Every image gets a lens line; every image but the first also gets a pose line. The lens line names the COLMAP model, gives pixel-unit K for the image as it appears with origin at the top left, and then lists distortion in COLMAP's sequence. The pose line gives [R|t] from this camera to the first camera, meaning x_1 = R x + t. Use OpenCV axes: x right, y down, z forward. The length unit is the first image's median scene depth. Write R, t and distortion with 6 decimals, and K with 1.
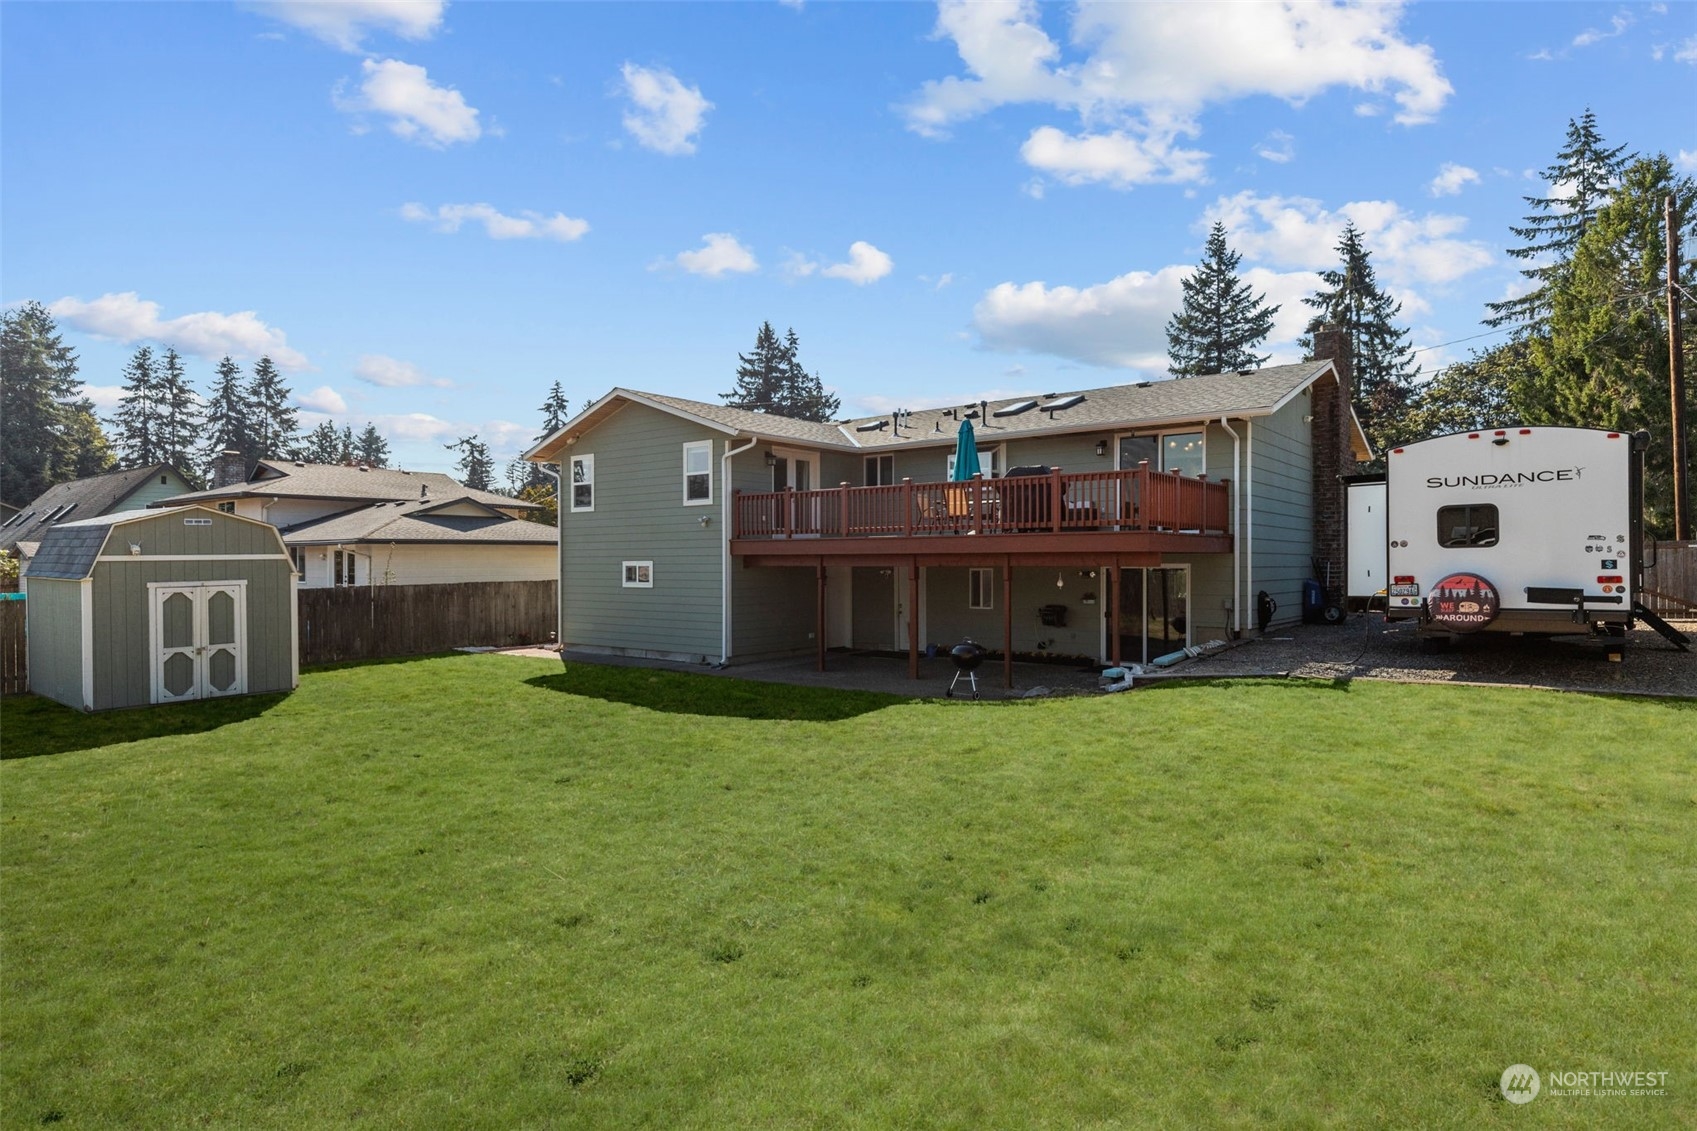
lens RADIAL K [[820.6, 0, 847.6], [0, 820.6, 562.6], [0, 0, 1]] dist [0.002032, -0.000447]
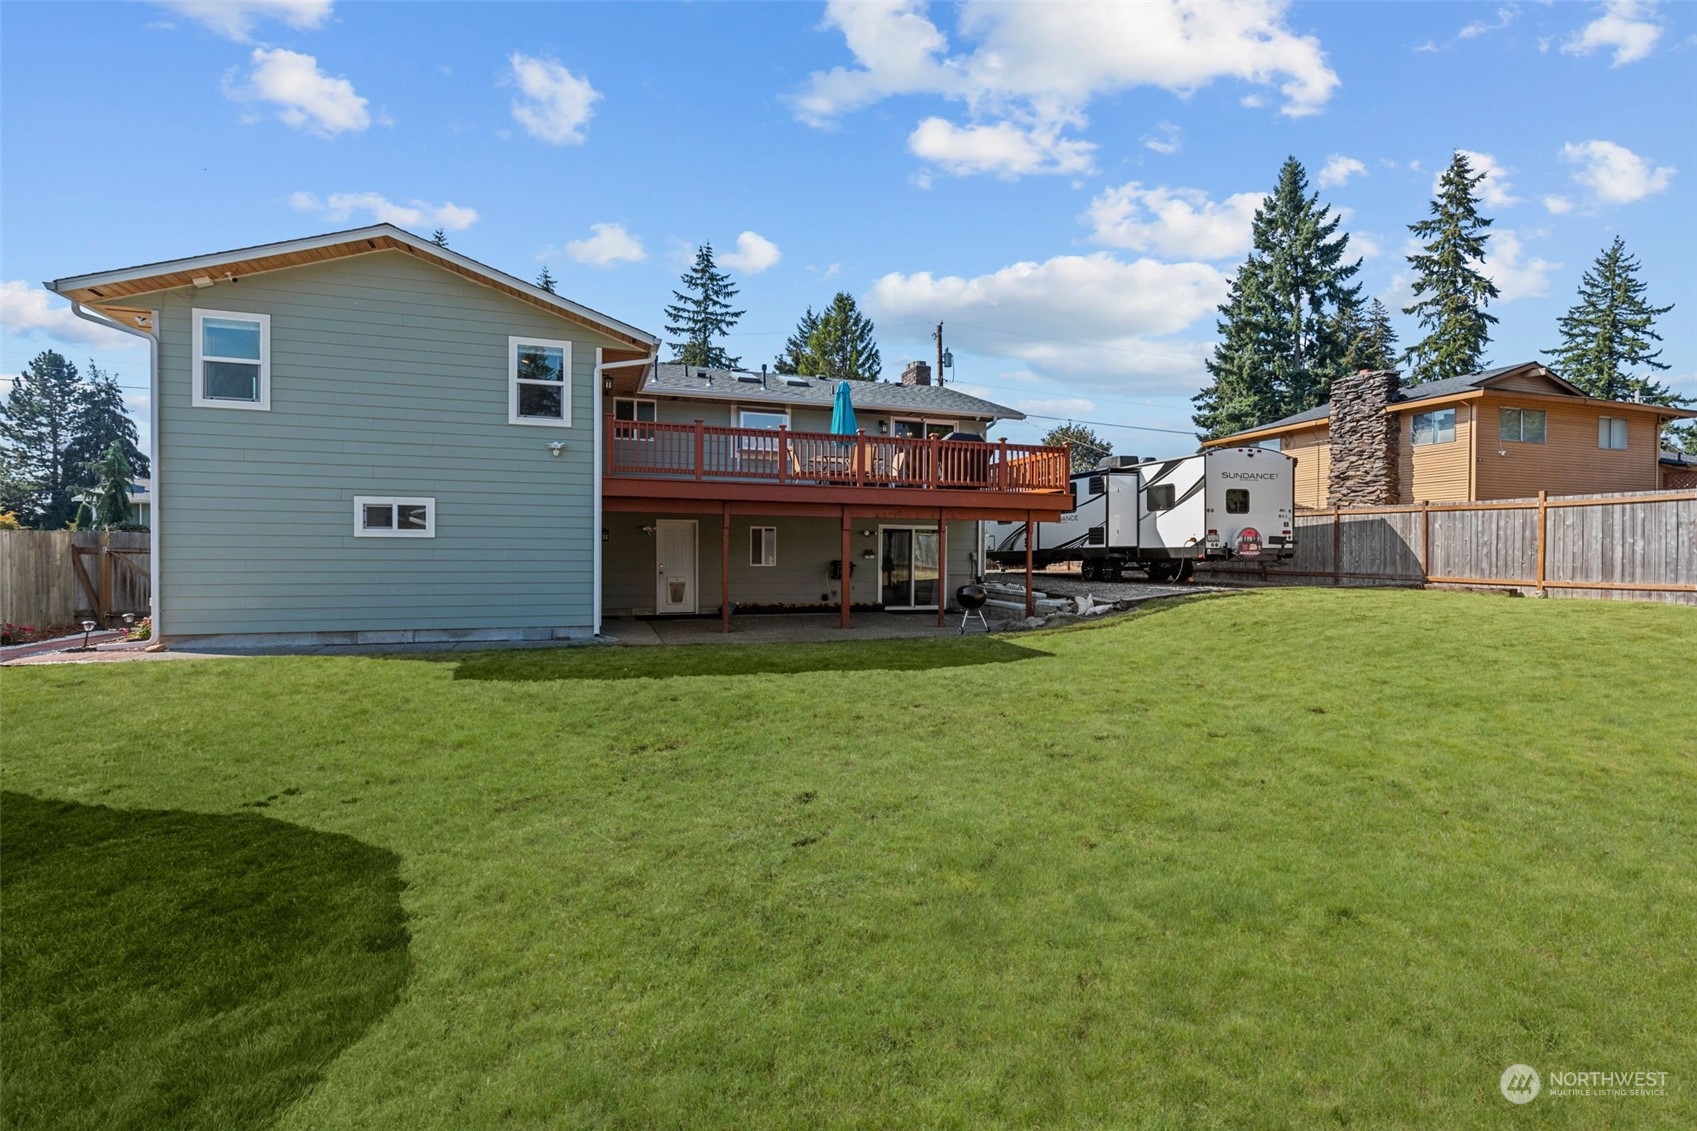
lens RADIAL K [[820.6, 0, 849.5], [0, 820.6, 562.7], [0, 0, 1]] dist [0.002032, -0.000447]
pose [[0.999998, 0.002073, -0.000302, 0.140355], [-0.002073, 0.999998, 0.000344, 0.013137], [0.000303, -0.000343, 1.000000, -0.003491]]
